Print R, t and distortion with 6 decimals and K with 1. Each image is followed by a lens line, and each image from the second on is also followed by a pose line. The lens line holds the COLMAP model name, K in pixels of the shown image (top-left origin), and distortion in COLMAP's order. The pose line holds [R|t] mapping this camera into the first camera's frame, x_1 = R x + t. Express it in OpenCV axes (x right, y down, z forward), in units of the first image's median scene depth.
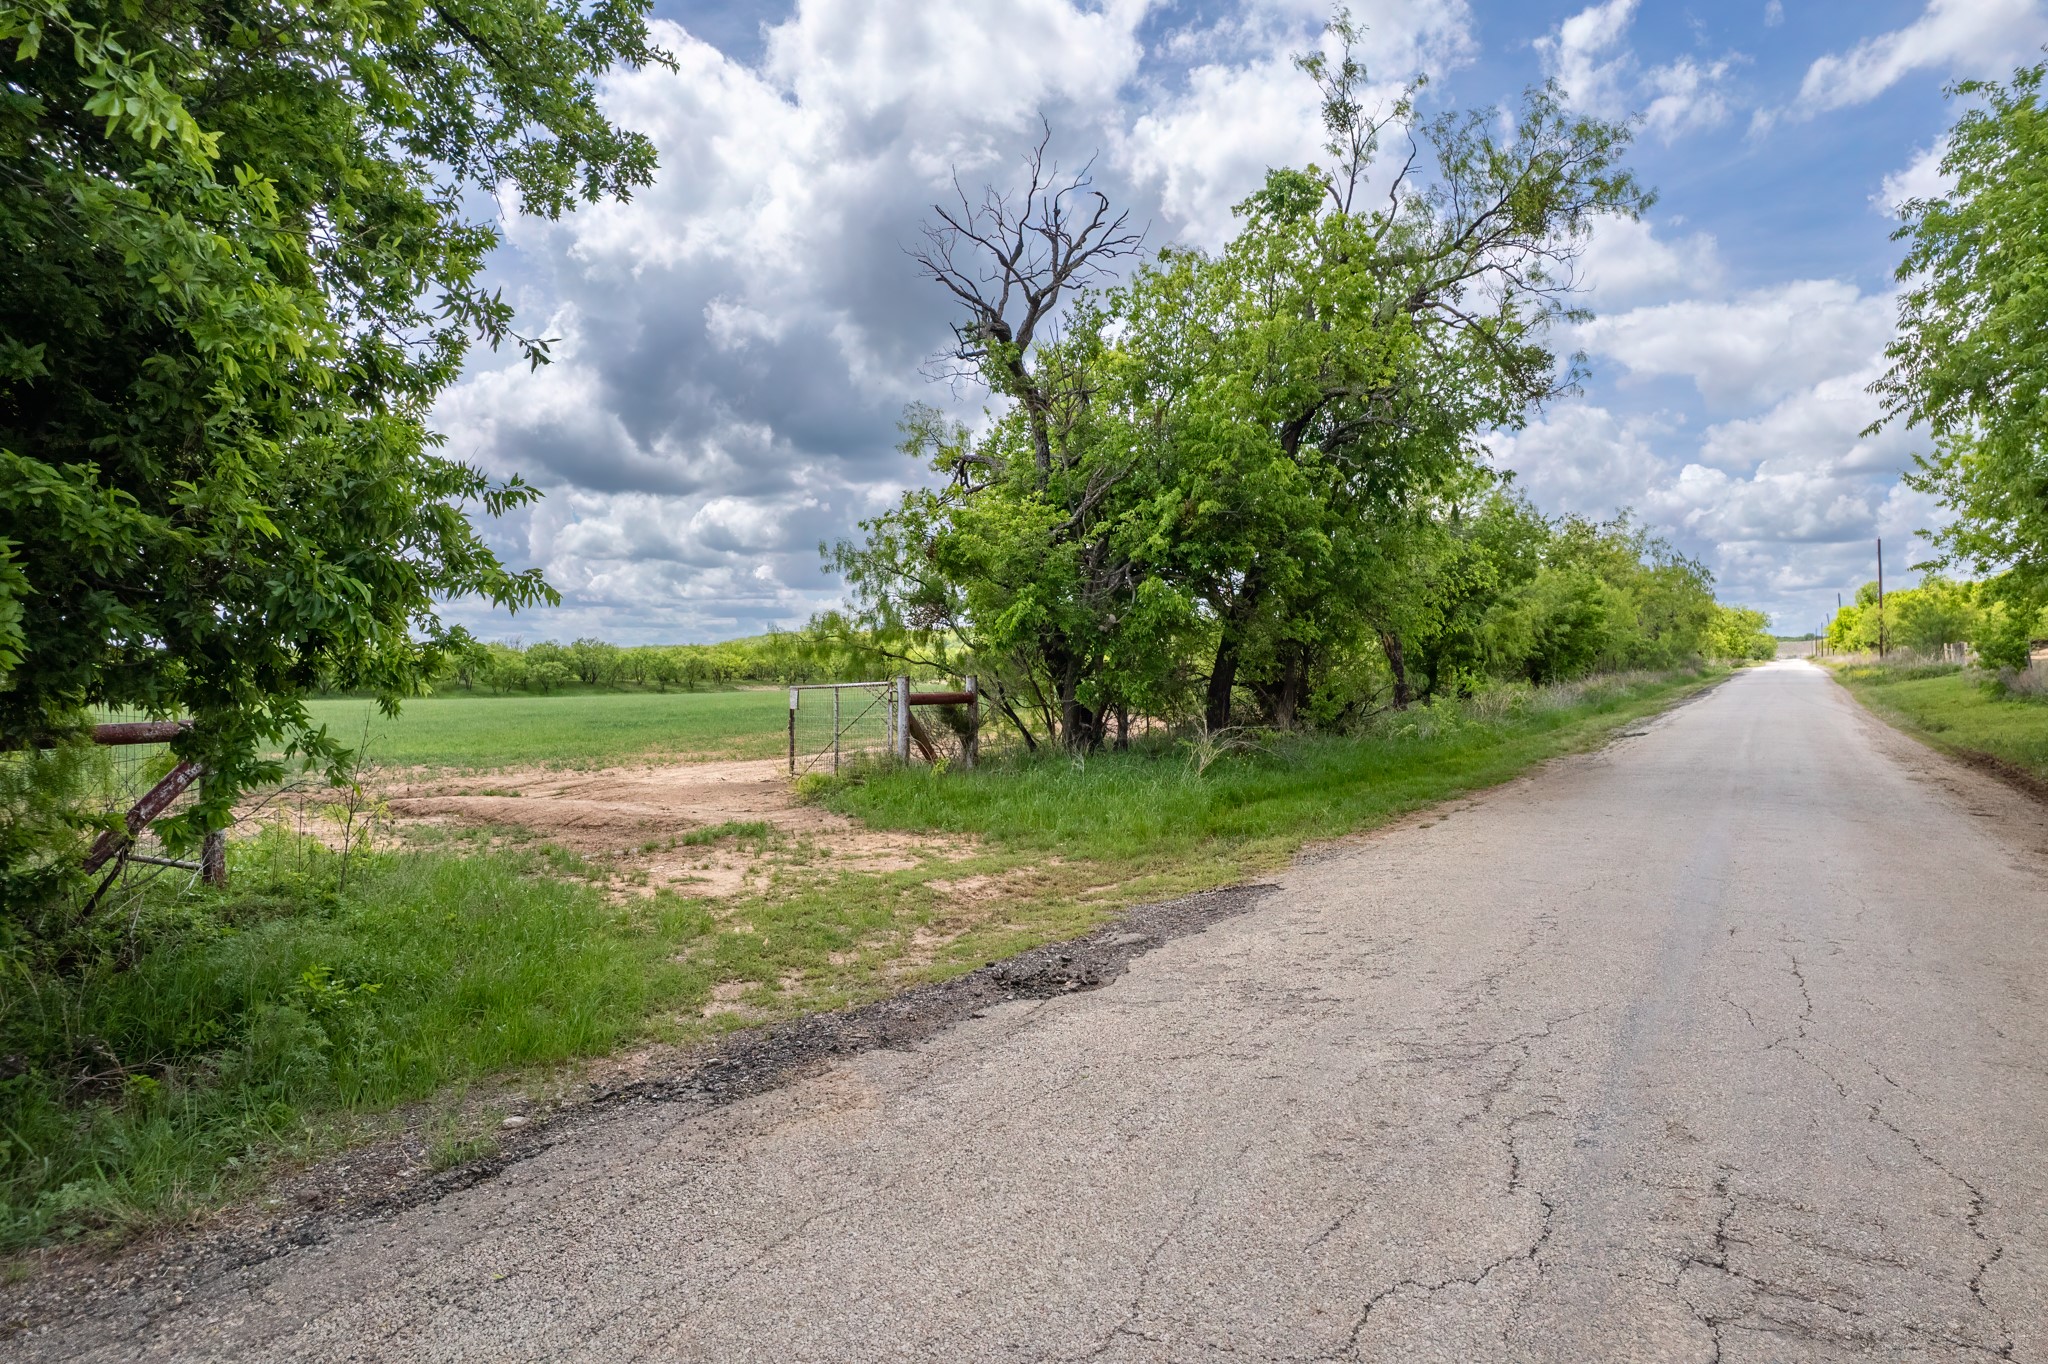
lens RADIAL K [[1311.3, 0, 1036.0], [0, 1311.3, 680.6], [0, 0, 1]] dist [-0.046644, -0.000047]
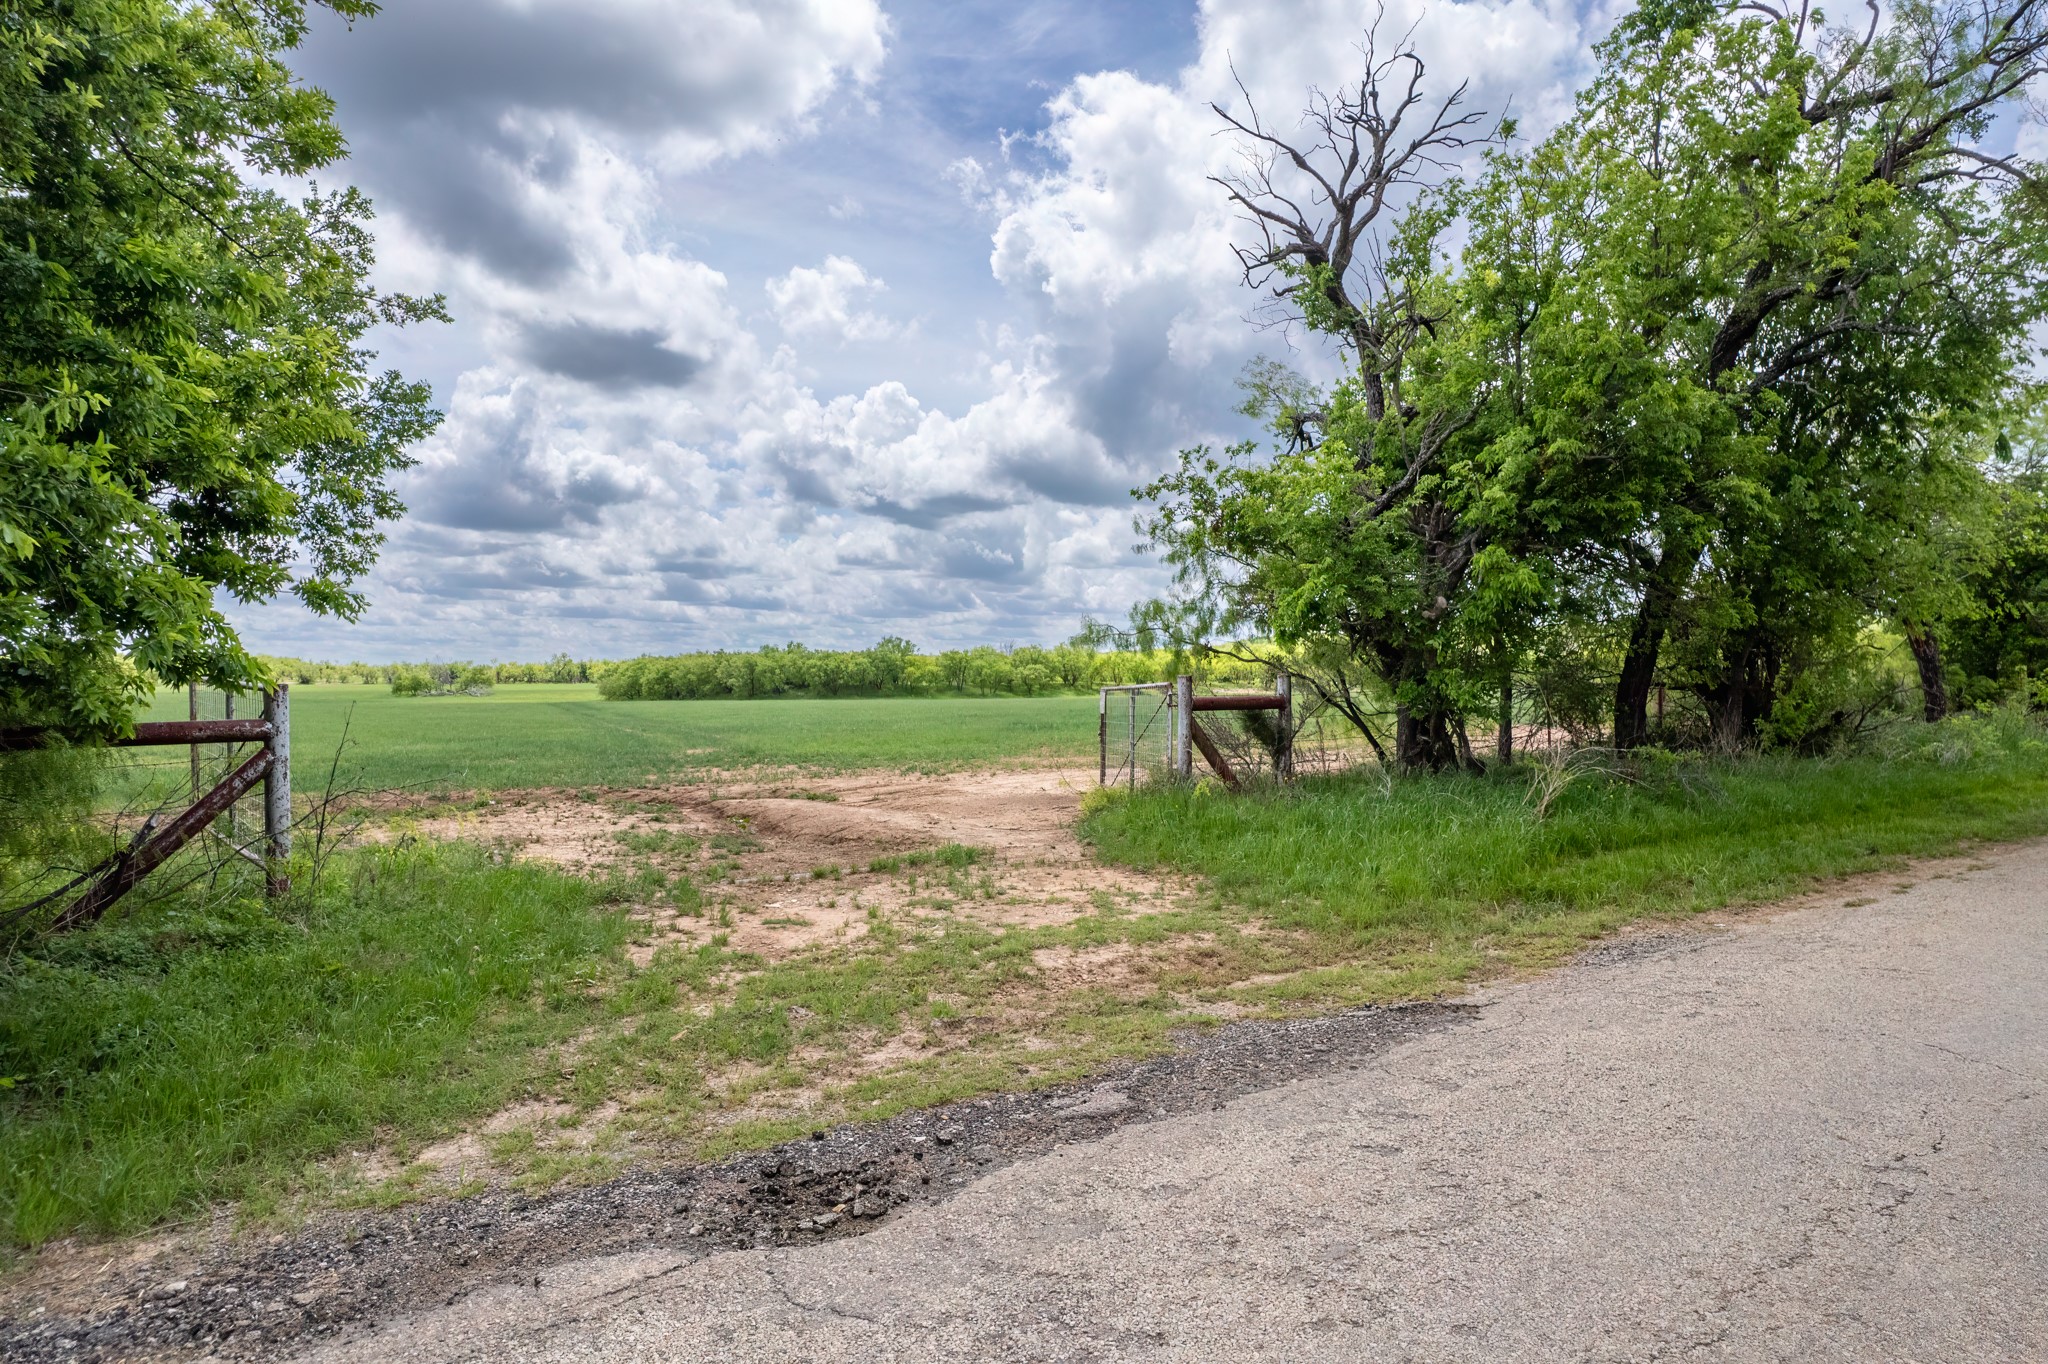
lens RADIAL K [[1324.2, 0, 1025.8], [0, 1324.2, 684.5], [0, 0, 1]] dist [-0.080677, 0.071904]
pose [[0.930949, 0.003552, -0.365132, 0.103376], [-0.003259, 0.999994, 0.001420, 0.001178], [0.365134, -0.000132, 0.930955, 0.168404]]
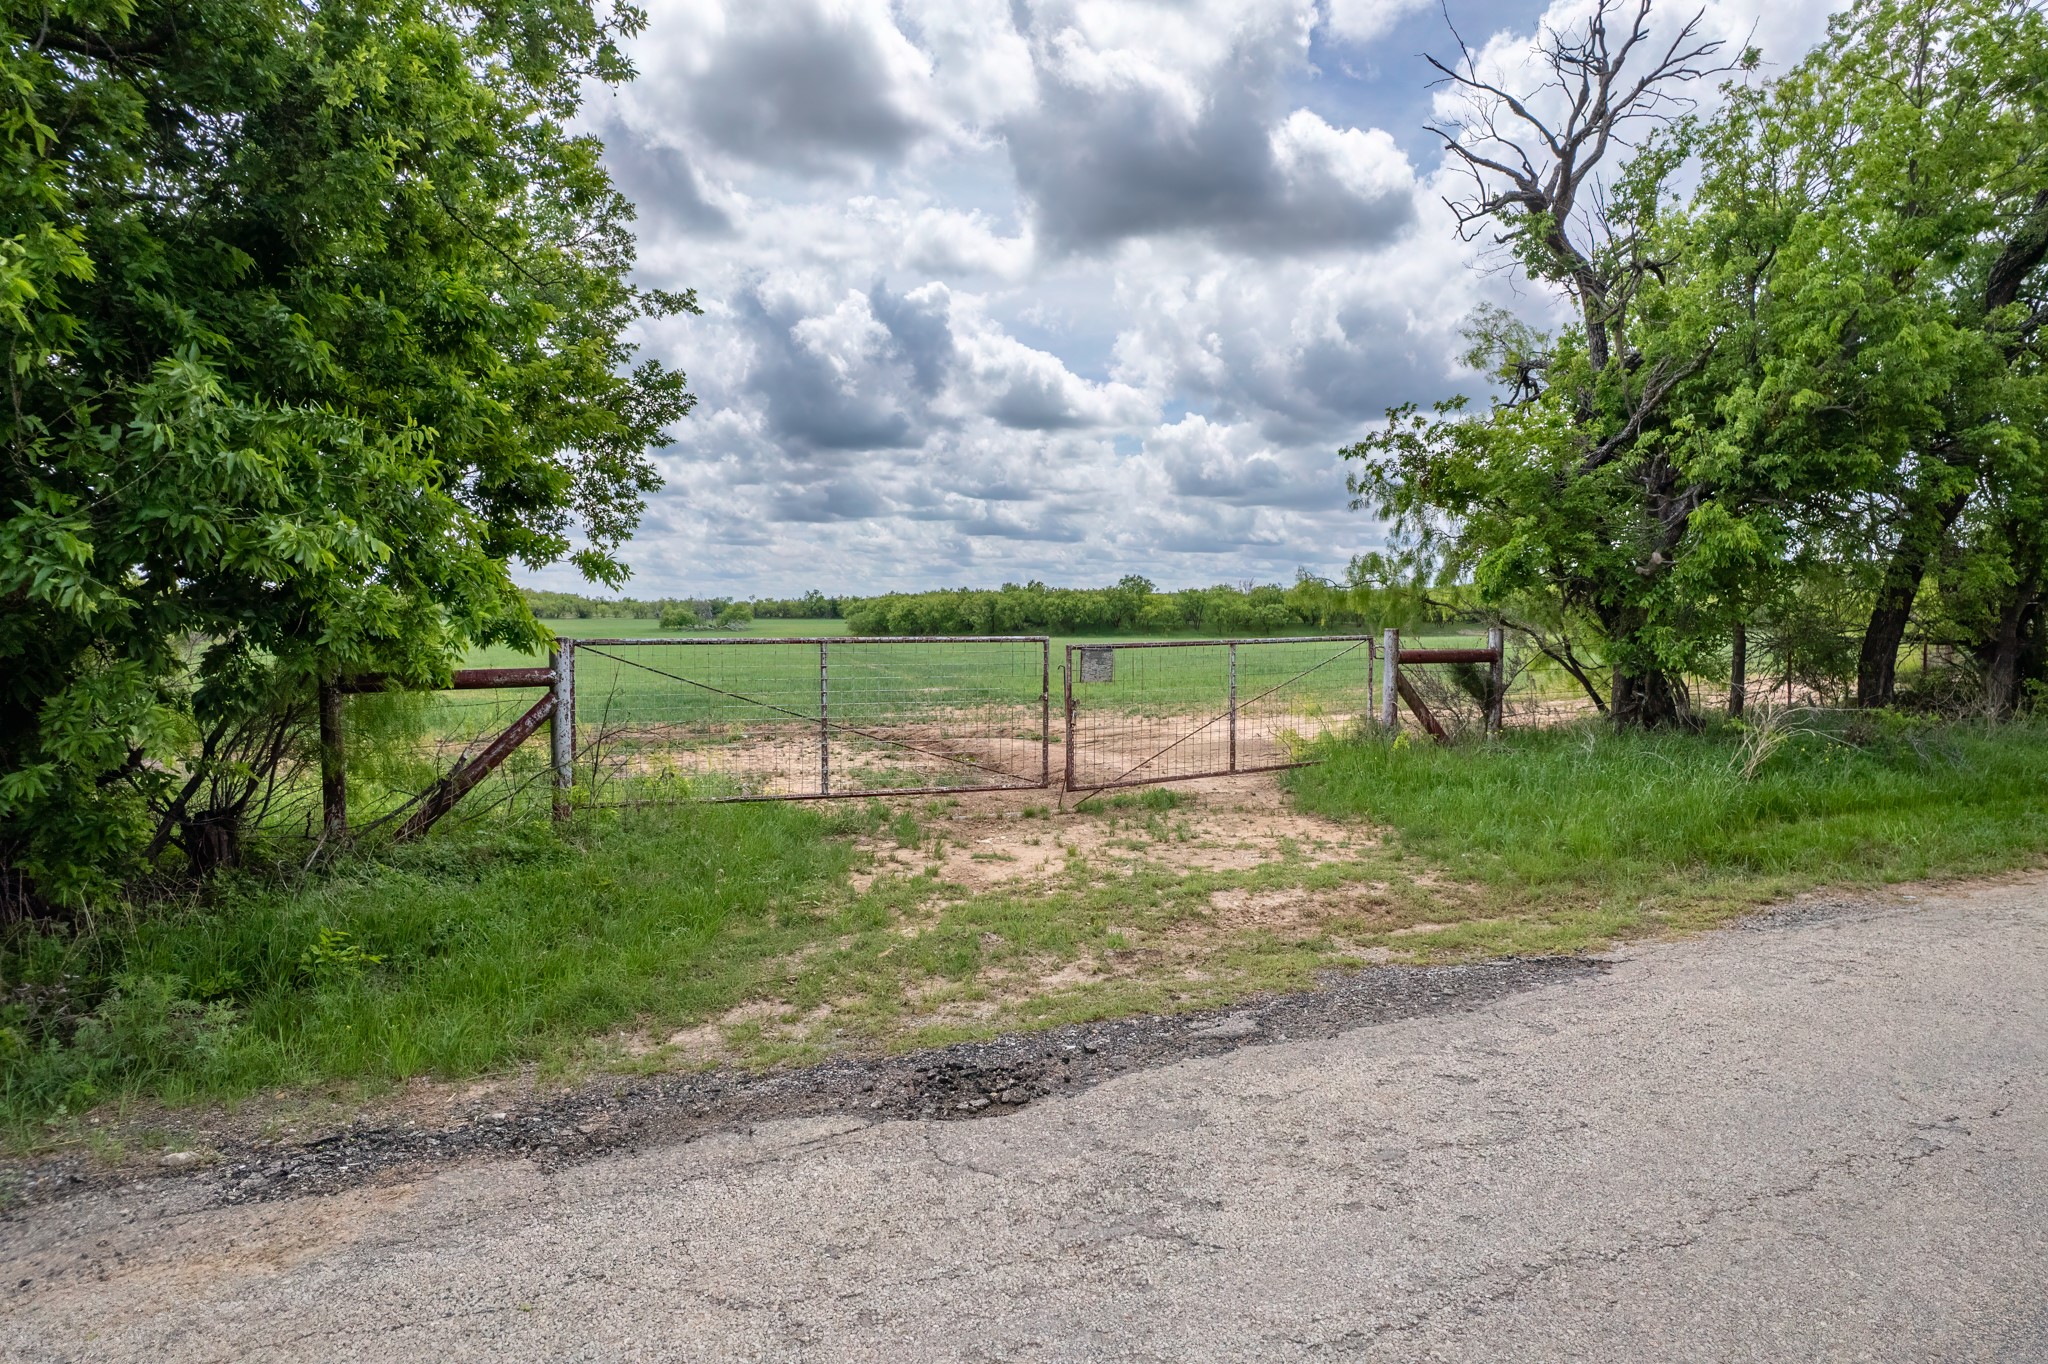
lens RADIAL K [[1319.8, 0, 1023.6], [0, 1319.8, 687.3], [0, 0, 1]] dist [-0.068357, 0.048020]
pose [[0.849388, 0.035827, -0.526552, 0.134081], [-0.010029, 0.998609, 0.051767, -0.006962], [0.527674, -0.038690, 0.848565, 0.143465]]
